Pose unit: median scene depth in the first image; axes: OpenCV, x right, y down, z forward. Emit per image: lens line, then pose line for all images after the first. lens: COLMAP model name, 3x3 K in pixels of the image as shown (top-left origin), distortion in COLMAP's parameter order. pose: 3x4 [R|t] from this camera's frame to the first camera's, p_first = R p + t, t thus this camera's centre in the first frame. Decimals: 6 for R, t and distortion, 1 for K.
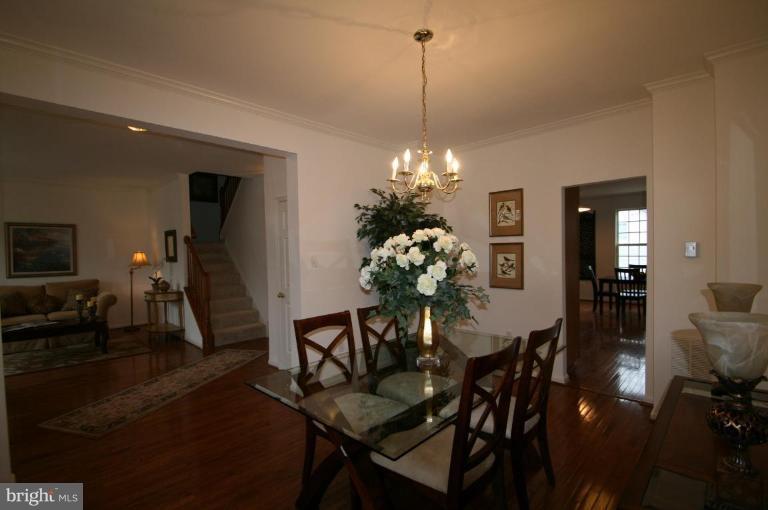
lens RADIAL K [[364.9, 0, 384.2], [0, 364.9, 254.4], [0, 0, 1]] dist [0.001185, 0.000428]
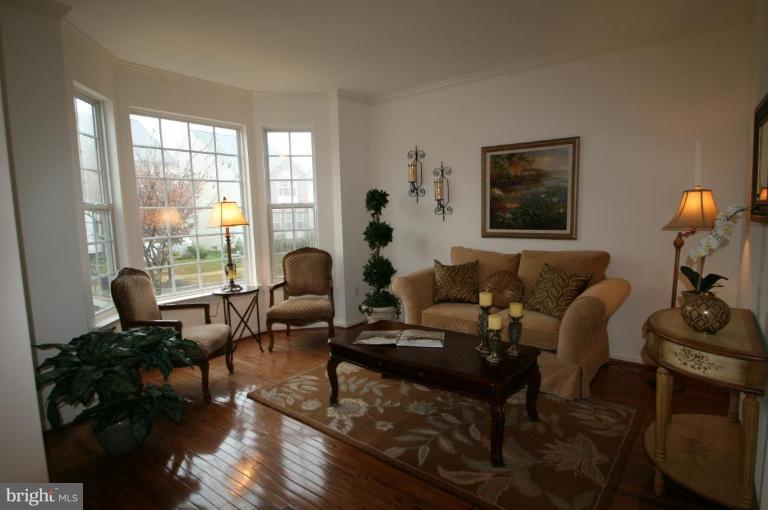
lens RADIAL K [[415.5, 0, 384.6], [0, 415.5, 255.7], [0, 0, 1]] dist [0.000256, 0.000059]
pose [[0.093462, 0.120000, -0.988365, -0.319013], [0.002343, 0.992681, 0.120745, 0.009135], [0.995620, -0.013601, 0.092496, 0.729315]]
